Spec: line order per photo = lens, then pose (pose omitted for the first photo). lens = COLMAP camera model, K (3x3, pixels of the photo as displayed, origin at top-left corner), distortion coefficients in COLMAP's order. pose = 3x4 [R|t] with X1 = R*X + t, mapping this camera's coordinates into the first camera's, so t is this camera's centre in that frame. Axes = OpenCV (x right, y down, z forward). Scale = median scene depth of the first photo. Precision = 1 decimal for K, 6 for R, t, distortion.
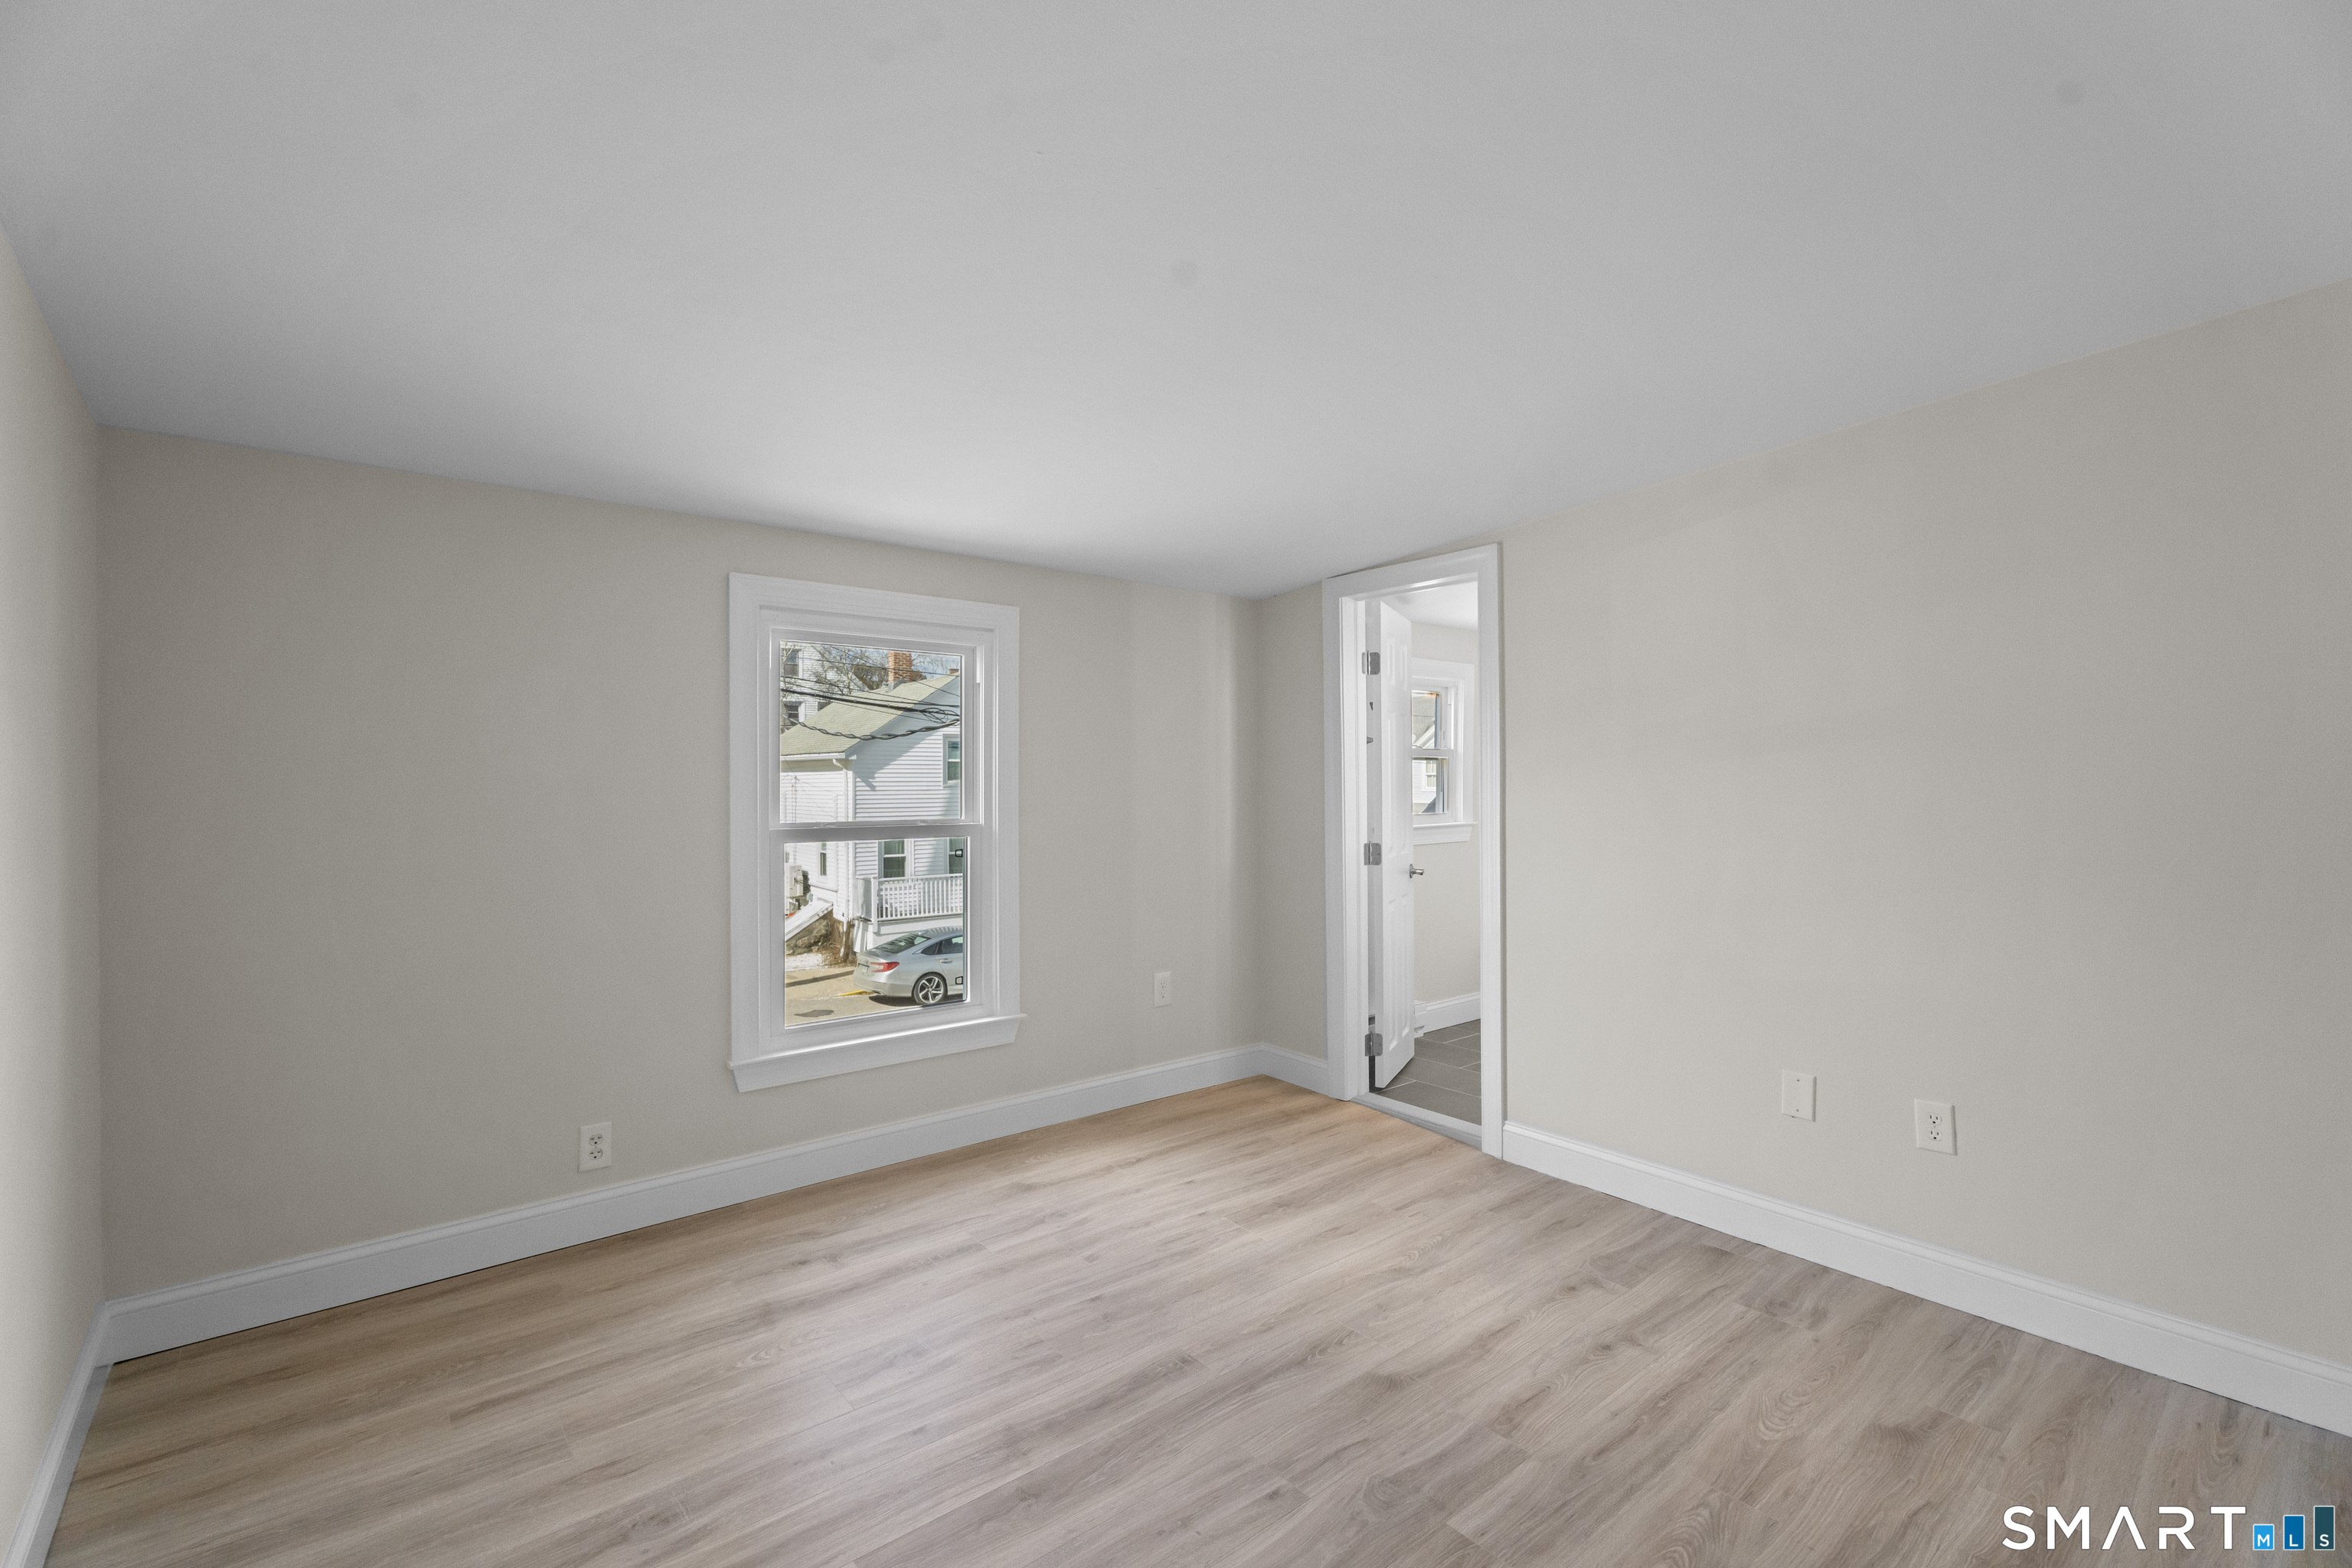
lens RADIAL K [[980.1, 0, 1183.8], [0, 980.1, 787.0], [0, 0, 1]] dist [-0.002851, -0.000579]
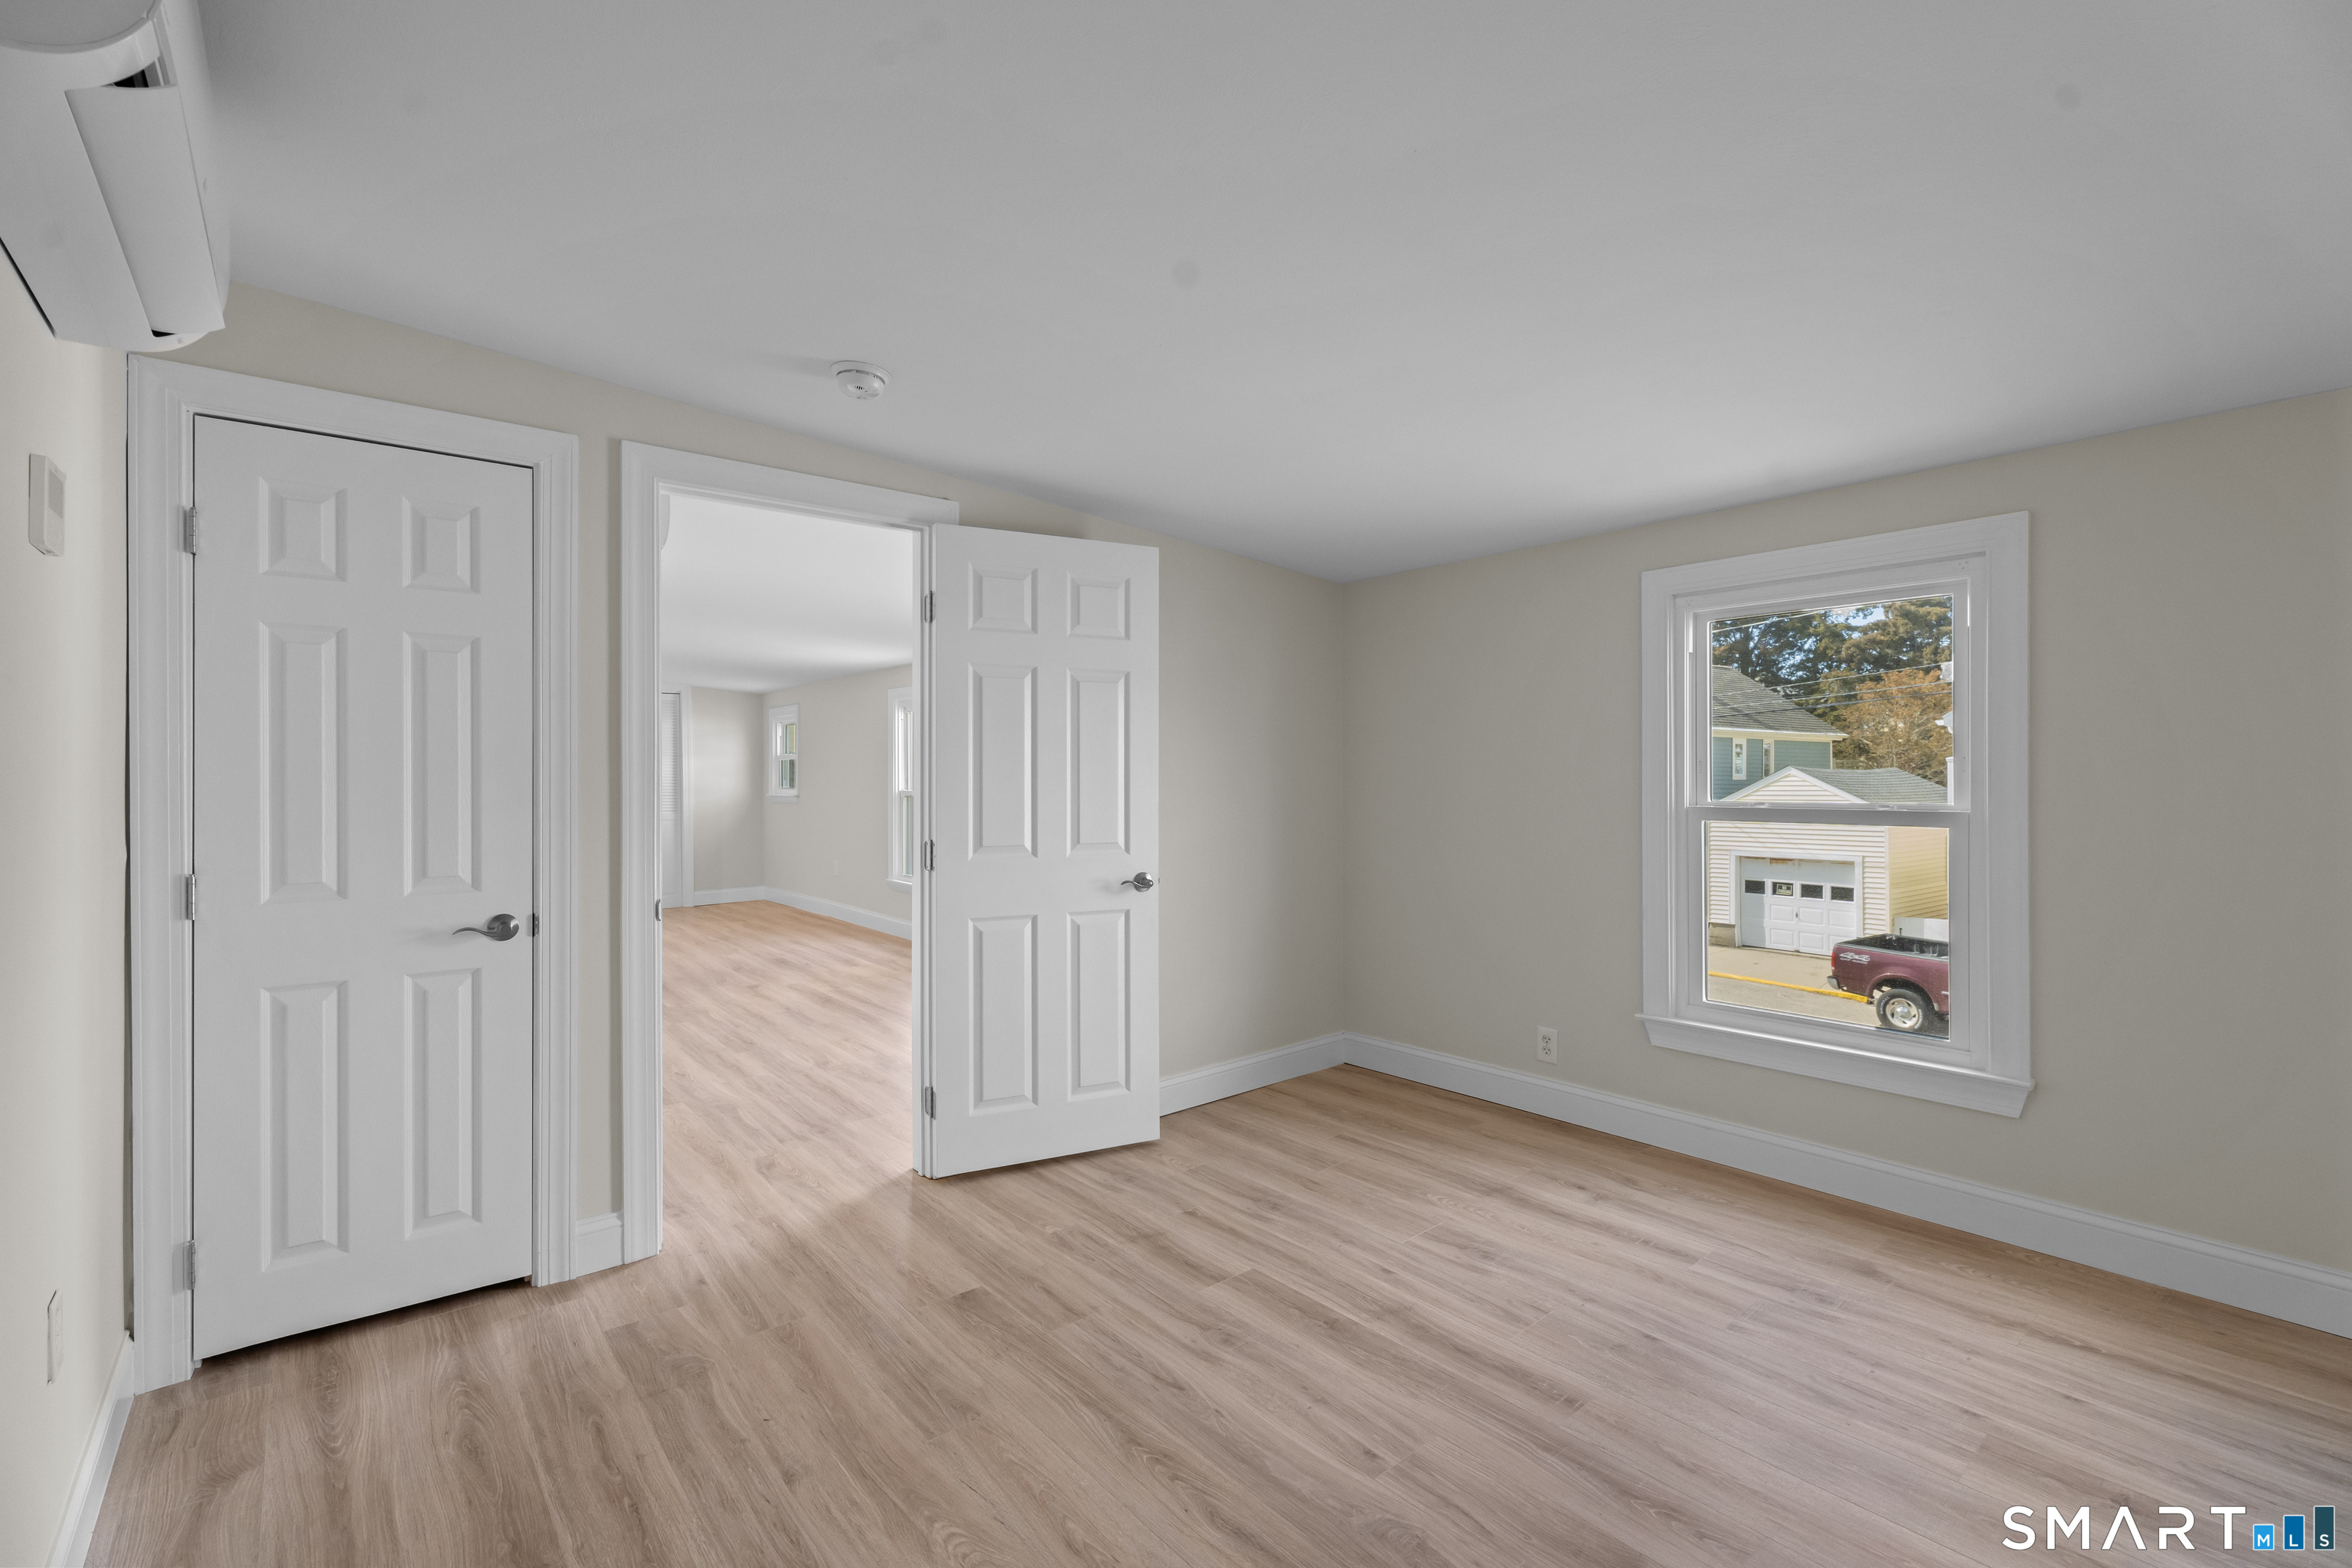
lens RADIAL K [[980.1, 0, 1183.8], [0, 980.1, 787.0], [0, 0, 1]] dist [-0.002851, -0.000579]
pose [[0.042938, 0.013582, -0.998985, 0.756983], [0.002903, 0.999902, 0.013719, 0.007831], [0.999074, -0.003489, 0.042894, 0.526905]]
